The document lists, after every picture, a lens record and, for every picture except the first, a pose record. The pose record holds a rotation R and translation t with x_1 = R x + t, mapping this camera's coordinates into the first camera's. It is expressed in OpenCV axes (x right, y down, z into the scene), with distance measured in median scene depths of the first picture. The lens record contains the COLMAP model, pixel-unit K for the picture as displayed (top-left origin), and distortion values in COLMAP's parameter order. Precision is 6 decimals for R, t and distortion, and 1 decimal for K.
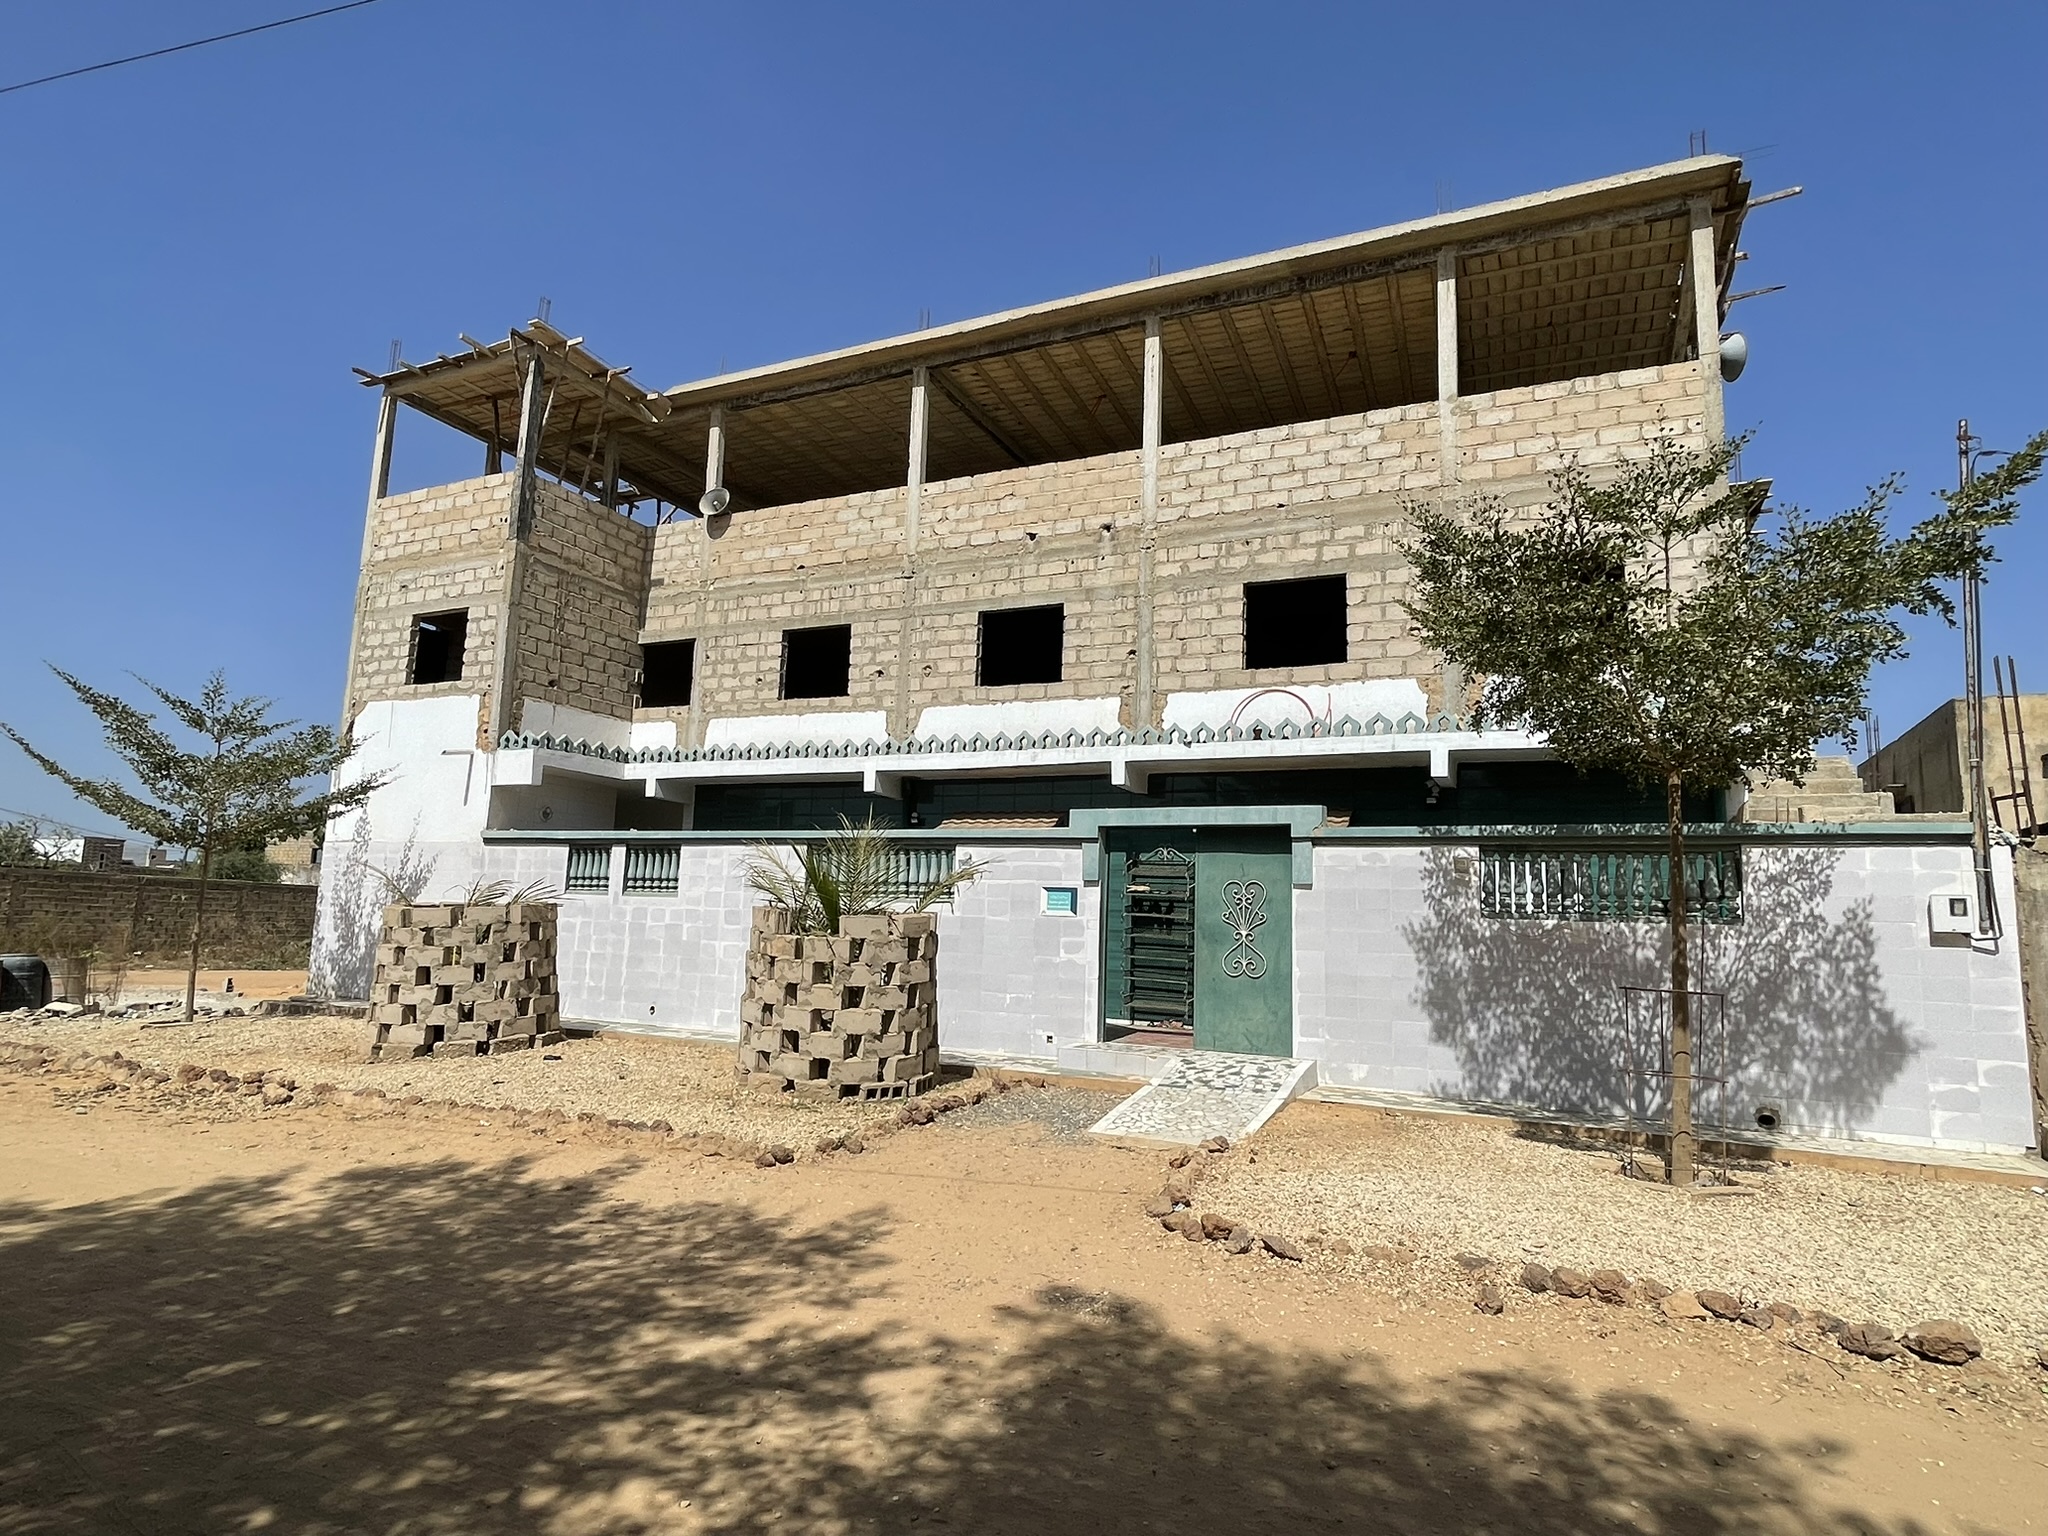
lens RADIAL K [[1153.8, 0, 1018.7], [0, 1153.8, 775.3], [0, 0, 1]] dist [0.007288, -0.008343]
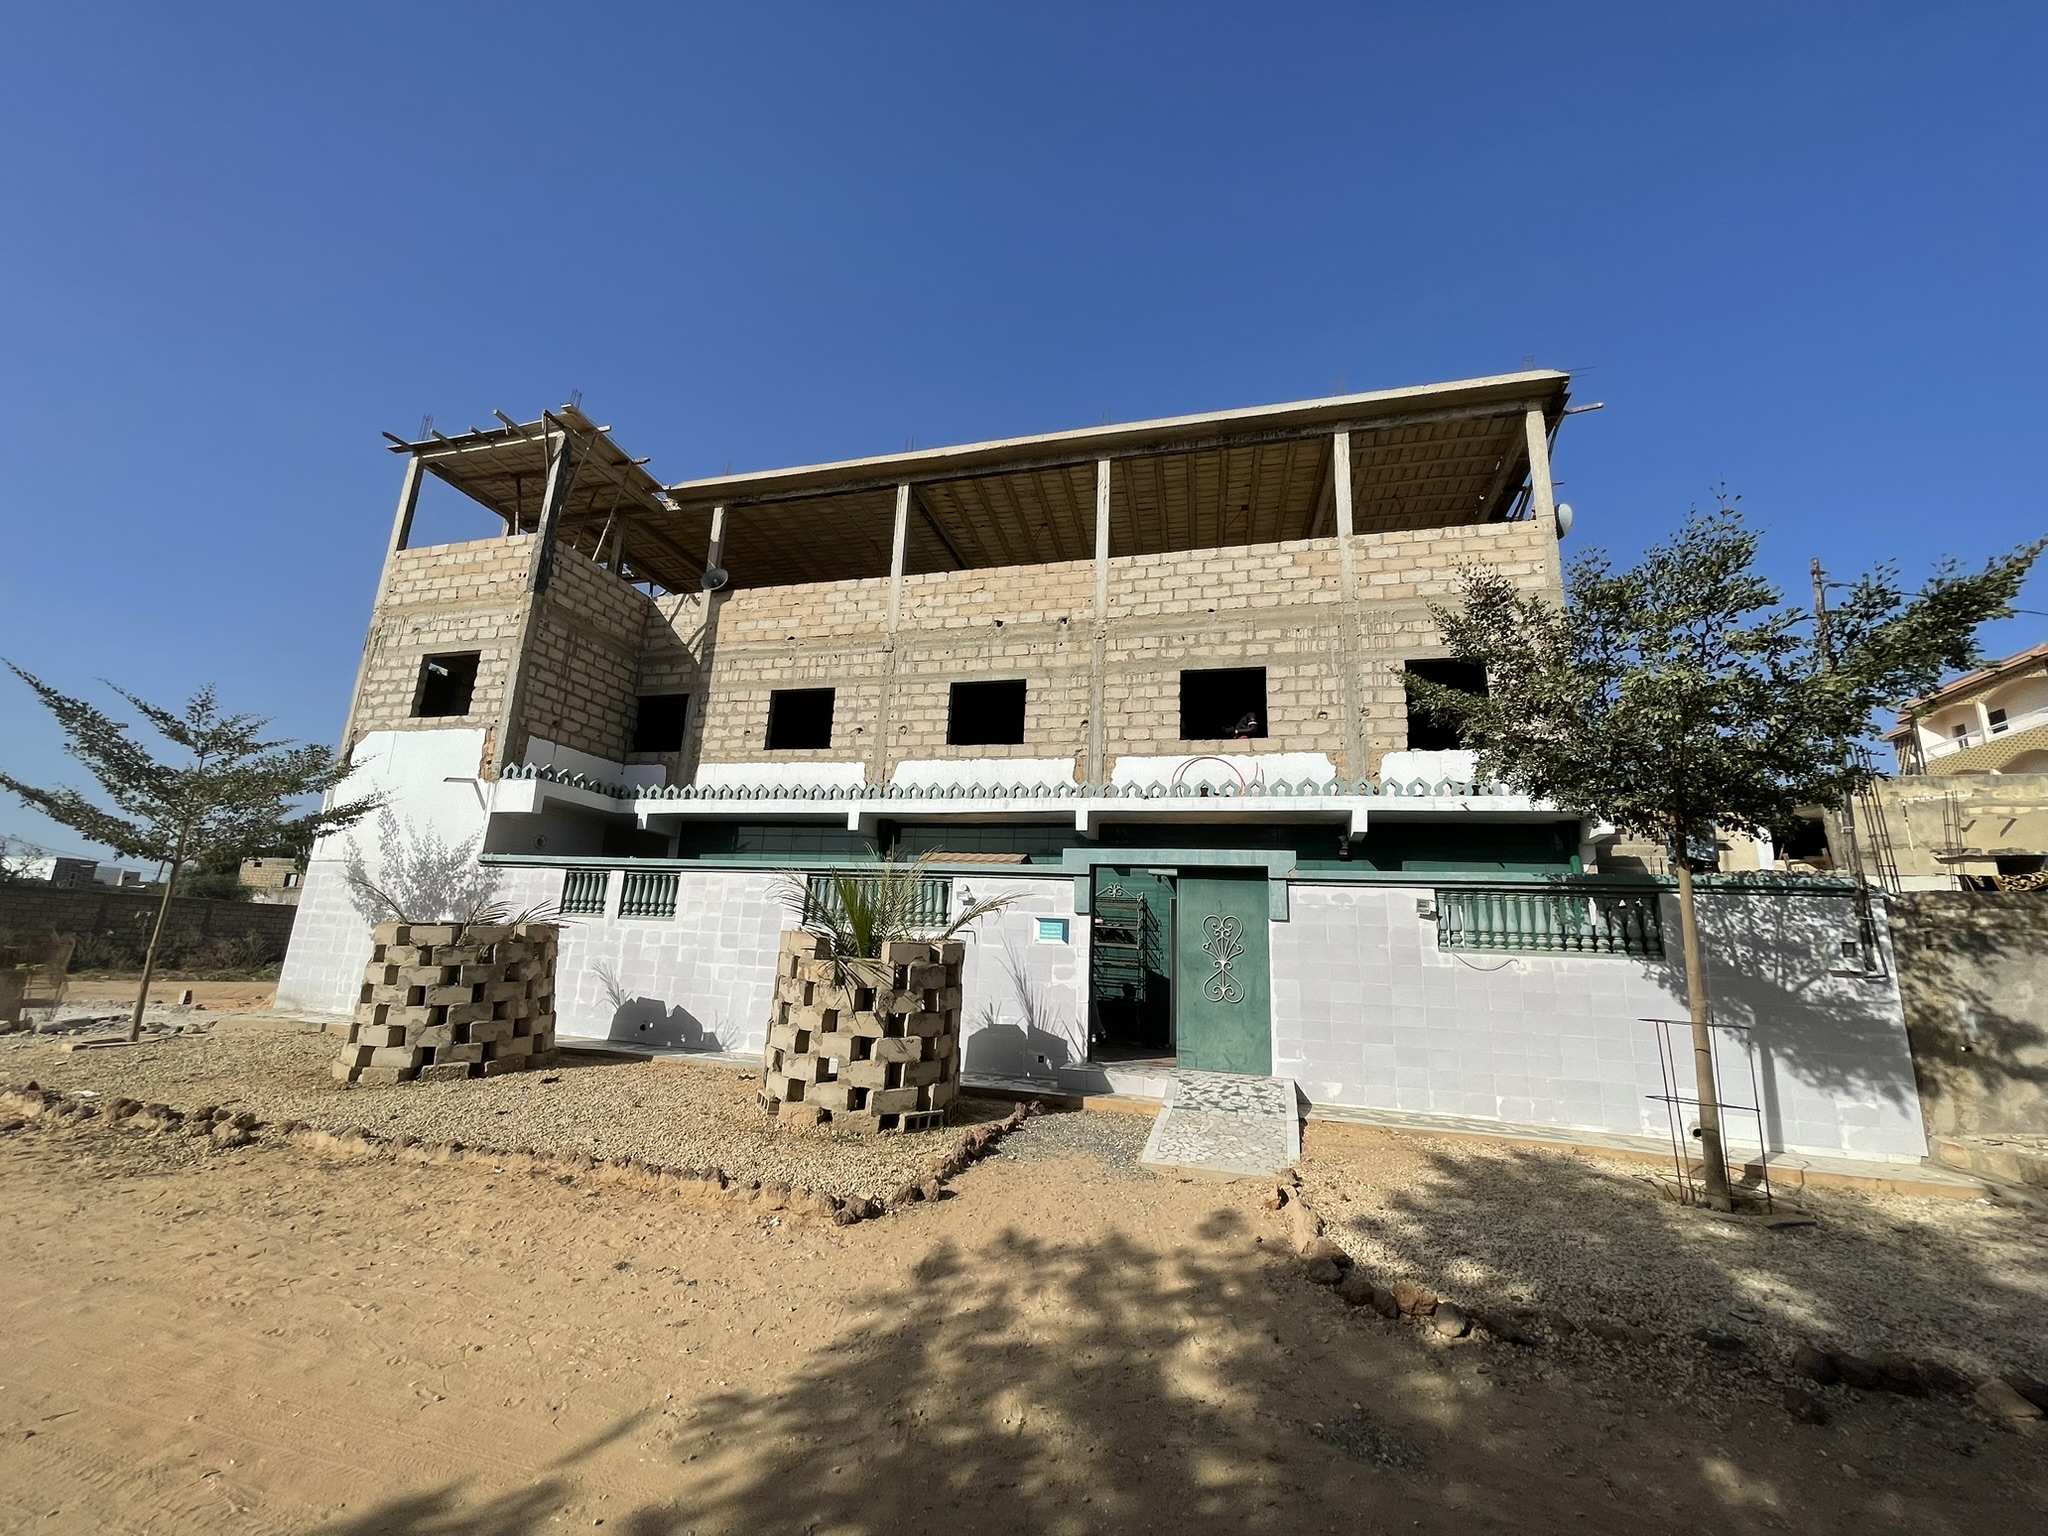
lens RADIAL K [[835.7, 0, 1020.6], [0, 835.7, 769.1], [0, 0, 1]] dist [-0.002302, 0.003398]
pose [[0.984951, 0.049396, 0.165624, -0.113827], [-0.035597, 0.995722, -0.085270, 0.019508], [-0.169127, 0.078091, 0.982496, 0.167804]]
